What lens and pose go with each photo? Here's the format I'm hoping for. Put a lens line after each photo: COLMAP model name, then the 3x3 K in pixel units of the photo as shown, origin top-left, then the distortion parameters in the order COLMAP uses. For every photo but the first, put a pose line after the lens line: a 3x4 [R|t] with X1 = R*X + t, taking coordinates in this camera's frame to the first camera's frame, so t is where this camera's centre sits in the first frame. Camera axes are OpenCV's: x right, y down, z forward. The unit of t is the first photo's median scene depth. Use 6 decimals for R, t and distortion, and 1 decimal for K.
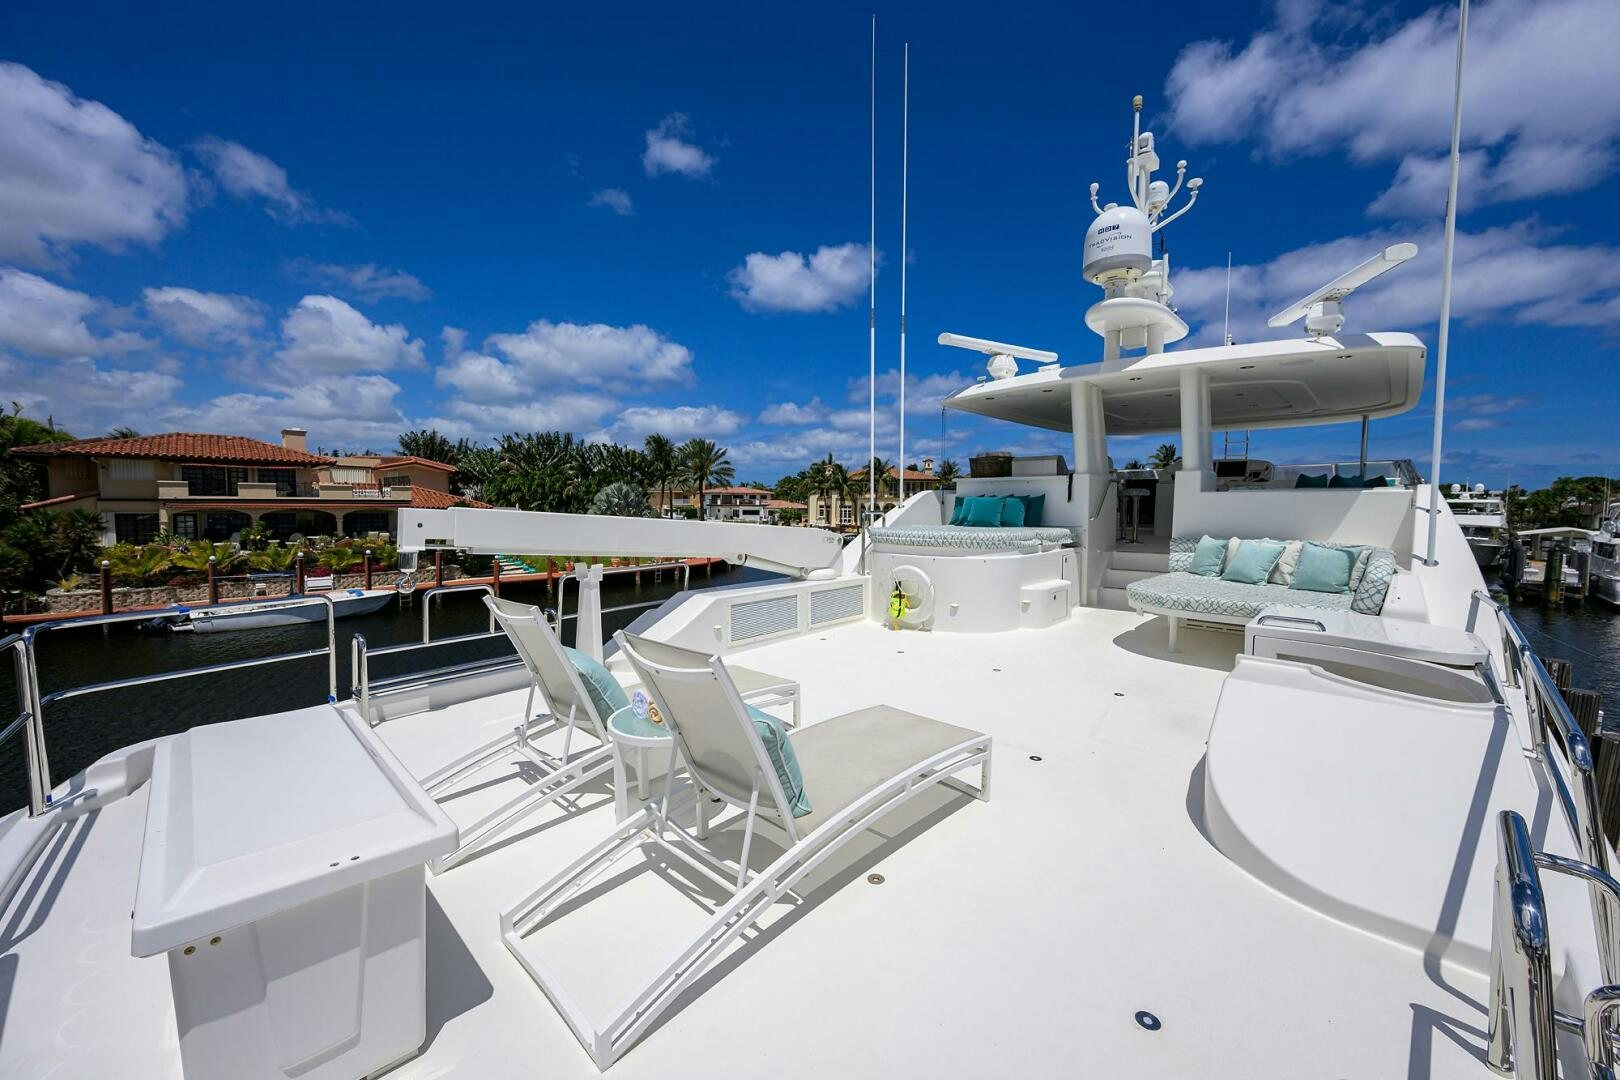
lens RADIAL K [[636.7, 0, 817.1], [0, 636.7, 544.2], [0, 0, 1]] dist [-0.000912, -0.000428]
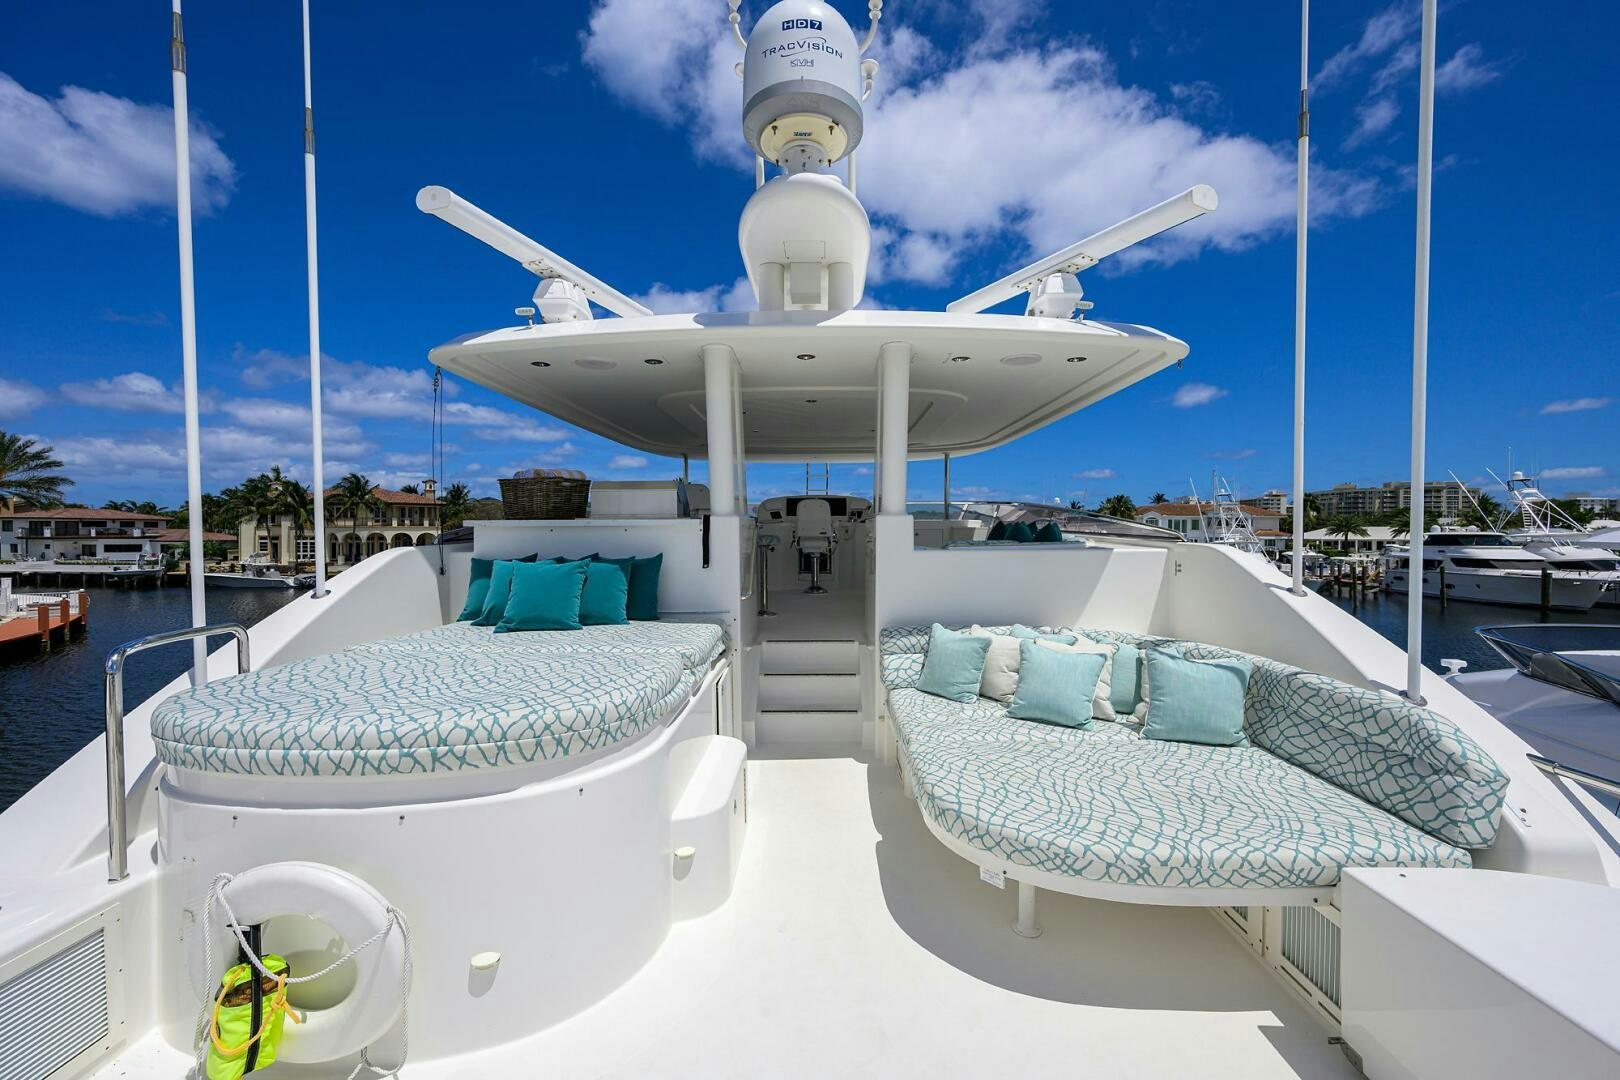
lens RADIAL K [[636.7, 0, 817.1], [0, 636.7, 544.2], [0, 0, 1]] dist [-0.000912, -0.000428]
pose [[0.755693, -0.021644, 0.654568, 0.101379], [0.047882, 0.998605, -0.022260, -0.062426], [-0.653173, 0.048163, 0.755676, 0.473033]]
